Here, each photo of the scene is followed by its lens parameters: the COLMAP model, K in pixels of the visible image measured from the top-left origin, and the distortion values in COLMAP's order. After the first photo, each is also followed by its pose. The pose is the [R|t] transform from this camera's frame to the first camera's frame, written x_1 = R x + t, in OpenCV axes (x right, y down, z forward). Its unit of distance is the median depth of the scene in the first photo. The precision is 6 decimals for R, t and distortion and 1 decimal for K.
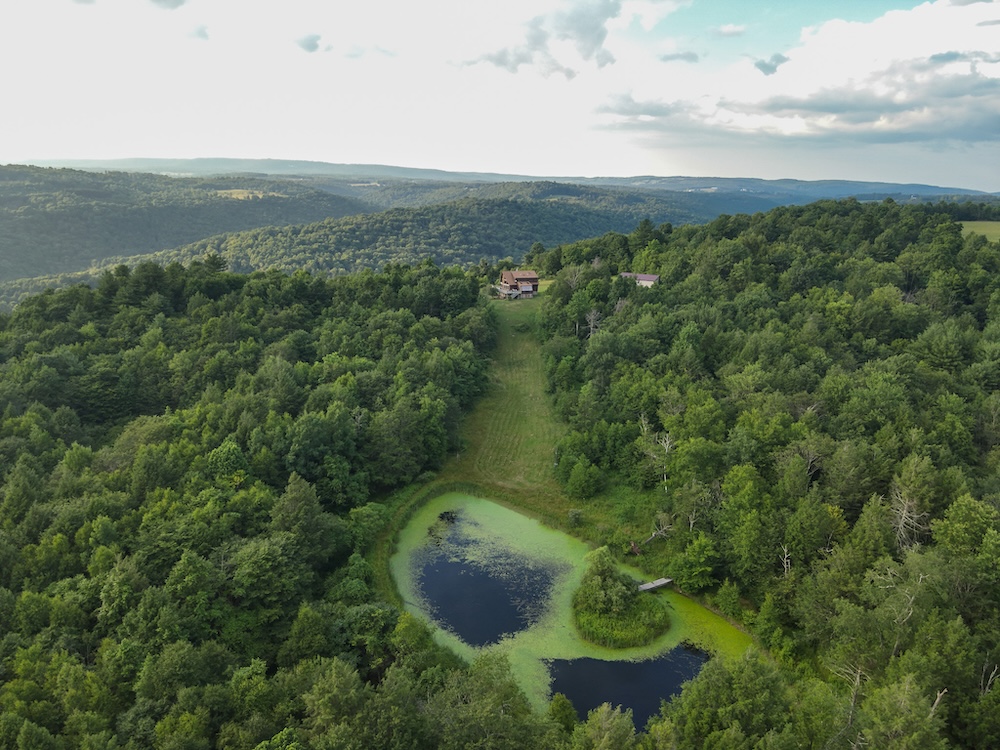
lens RADIAL K [[688.7, 0, 500.0], [0, 688.7, 375.0], [0, 0, 1]] dist [0.127288, -0.244771]
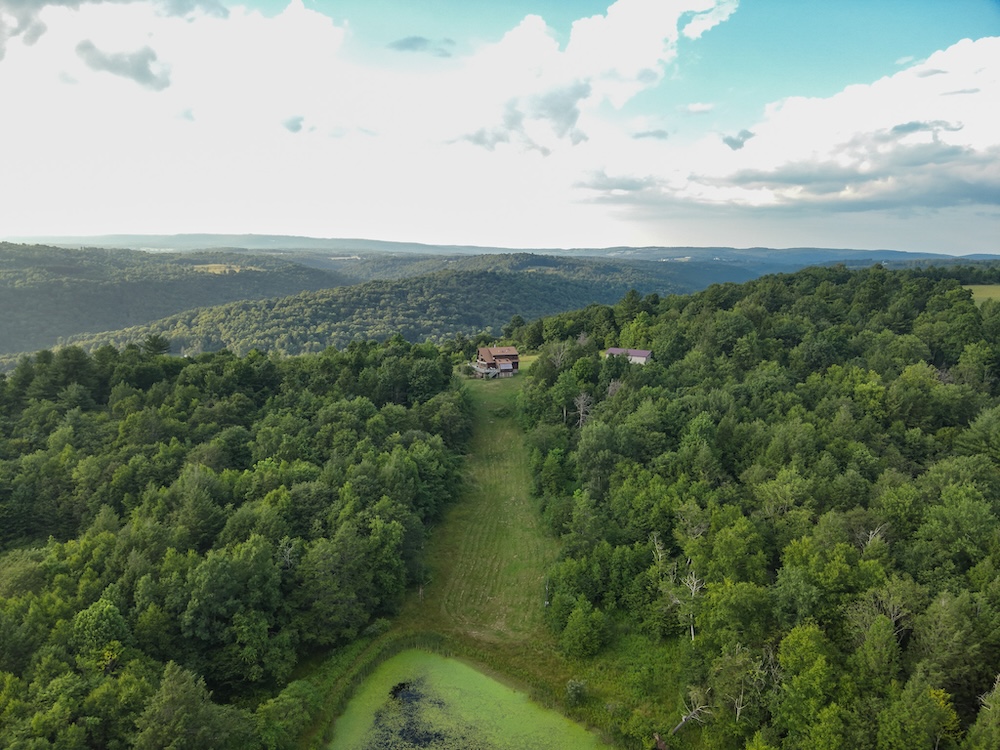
lens RADIAL K [[688.7, 0, 500.0], [0, 688.7, 375.0], [0, 0, 1]] dist [0.127288, -0.244771]
pose [[0.999504, -0.016254, 0.026967, 0.008214], [0.018809, 0.995071, -0.097364, -0.034862], [-0.025251, 0.097823, 0.994883, 0.137401]]
